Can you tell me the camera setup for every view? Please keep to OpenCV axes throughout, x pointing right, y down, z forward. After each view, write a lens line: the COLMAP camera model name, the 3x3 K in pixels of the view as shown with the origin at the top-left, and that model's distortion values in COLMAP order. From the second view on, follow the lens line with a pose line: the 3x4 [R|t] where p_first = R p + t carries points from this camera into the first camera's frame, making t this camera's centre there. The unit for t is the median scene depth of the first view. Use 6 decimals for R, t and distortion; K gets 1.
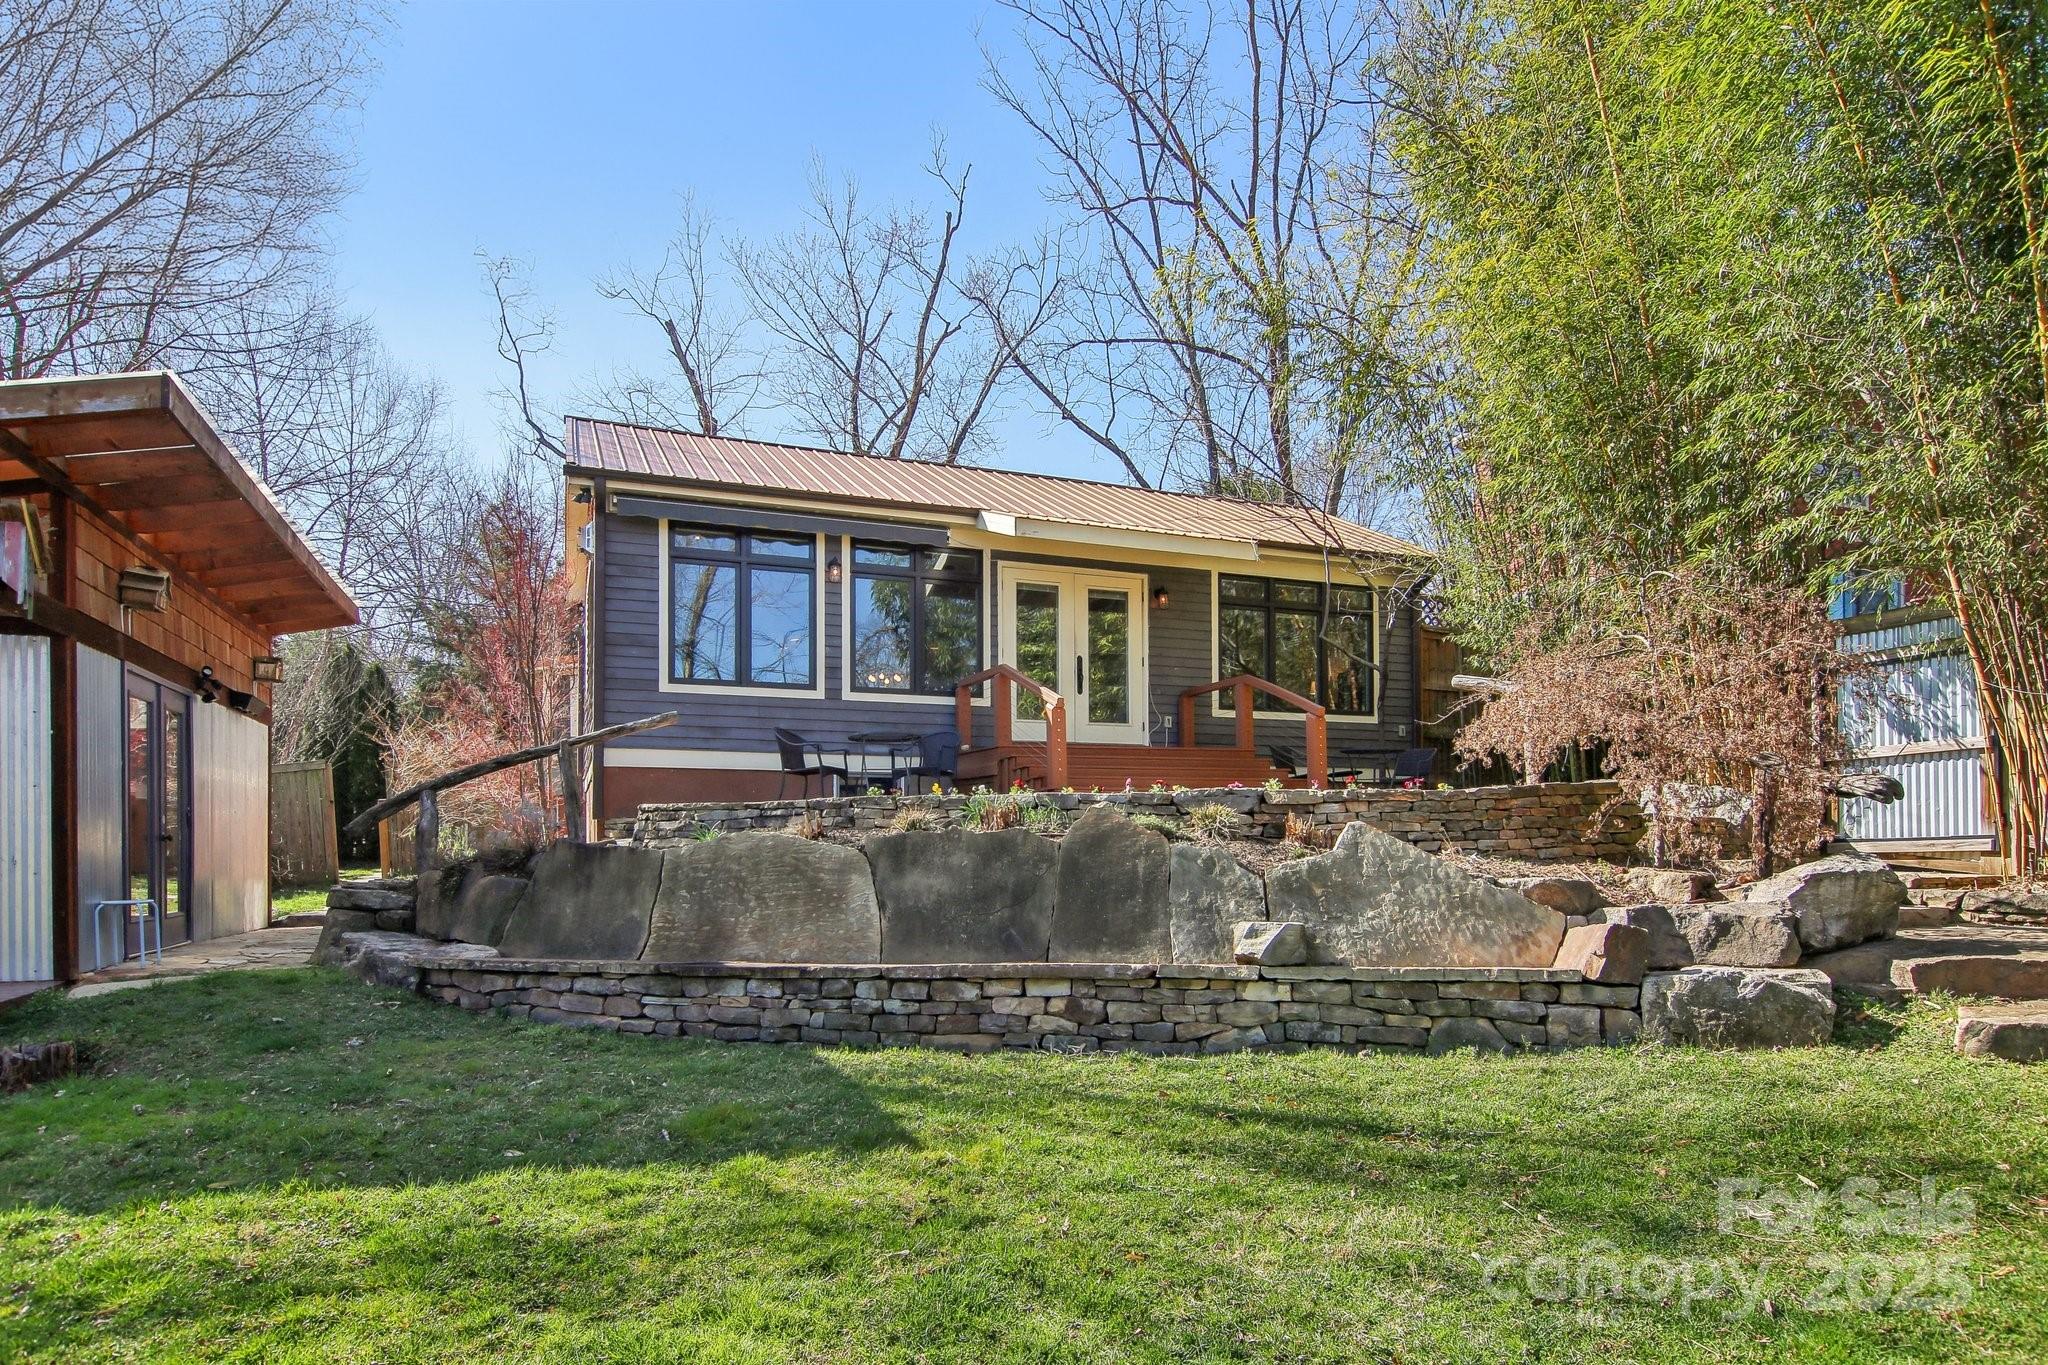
lens RADIAL K [[1117.6, 0, 1024.0], [0, 1117.6, 682.5], [0, 0, 1]] dist [-0.001190, 0.000062]
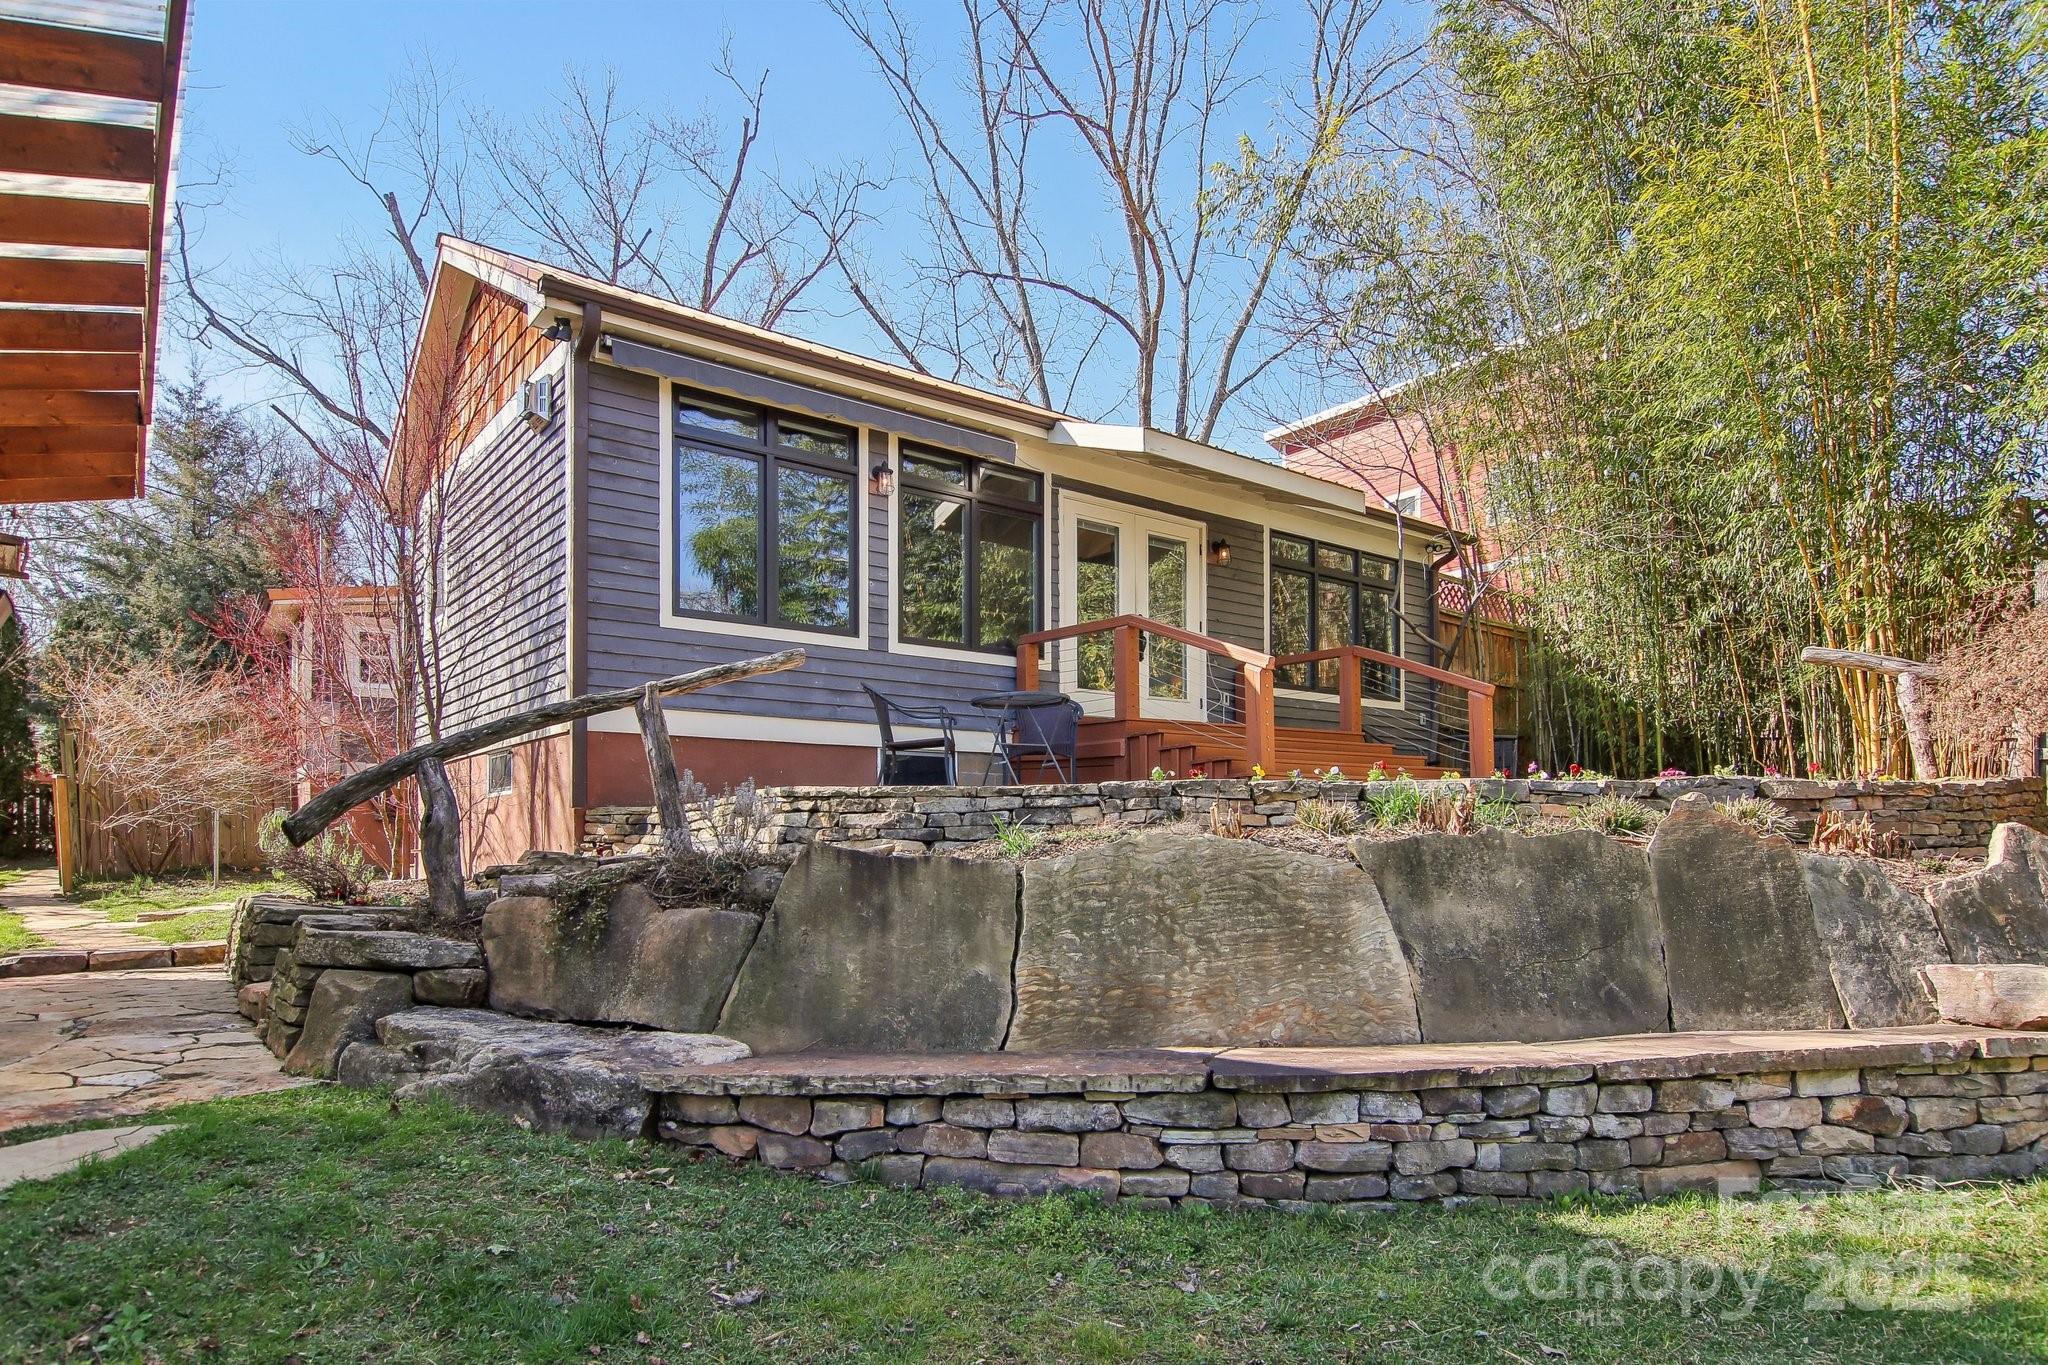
lens RADIAL K [[1142.6, 0, 1029.2], [0, 1142.6, 695.2], [0, 0, 1]] dist [0.005925, -0.019376]
pose [[0.961947, 0.036514, 0.270785, -0.523425], [-0.041948, 0.999017, 0.014306, 0.054695], [-0.269996, -0.025121, 0.962534, 0.439861]]
